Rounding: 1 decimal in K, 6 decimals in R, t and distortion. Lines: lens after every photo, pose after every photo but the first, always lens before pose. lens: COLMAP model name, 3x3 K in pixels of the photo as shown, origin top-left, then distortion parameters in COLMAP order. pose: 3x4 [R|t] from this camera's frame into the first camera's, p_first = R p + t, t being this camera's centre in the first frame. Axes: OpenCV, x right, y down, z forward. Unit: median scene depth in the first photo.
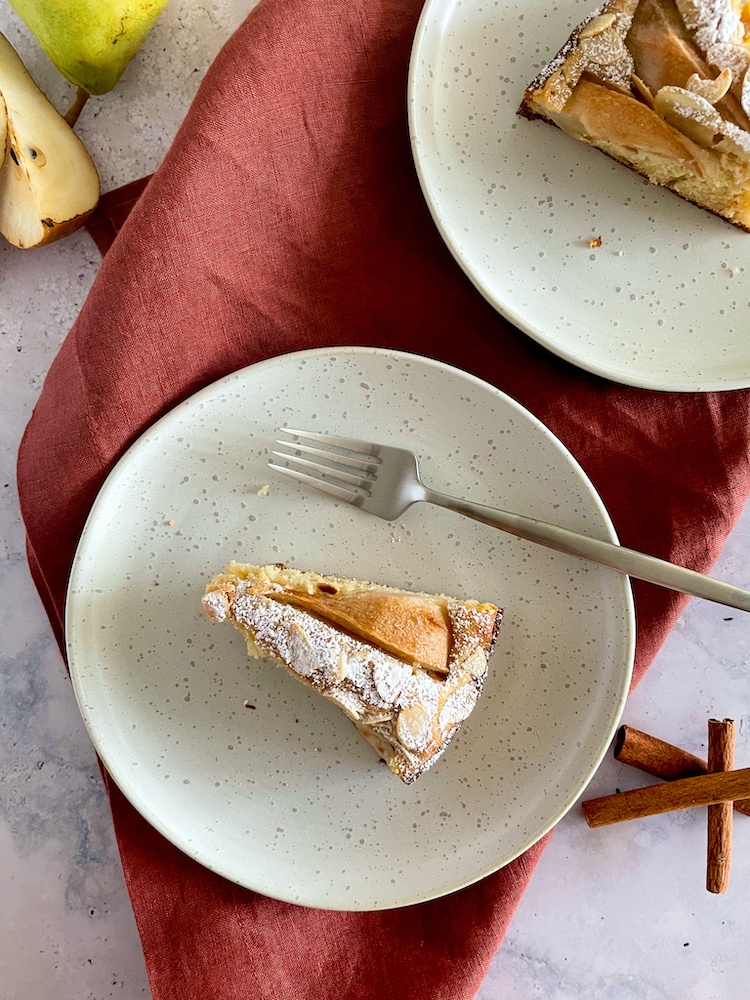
lens RADIAL K [[764.9, 0, 377.8], [0, 764.9, 501.2], [0, 0, 1]] dist [0.035332, -0.000863]
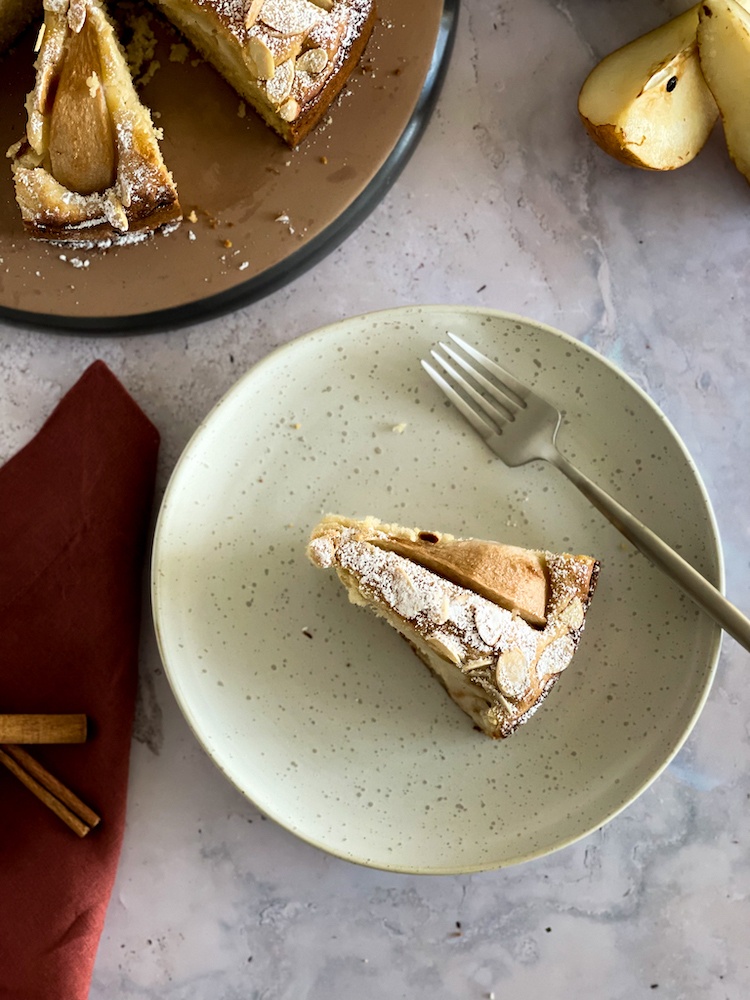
lens RADIAL K [[1516.8, 0, 378.6], [0, 1516.8, 503.1], [0, 0, 1]] dist [0.061011, 0.000000]
pose [[0.938081, 0.346184, 0.012722, -0.166716], [-0.346017, 0.938129, -0.013609, 0.110821], [-0.016646, 0.008364, 0.999826, -0.912321]]
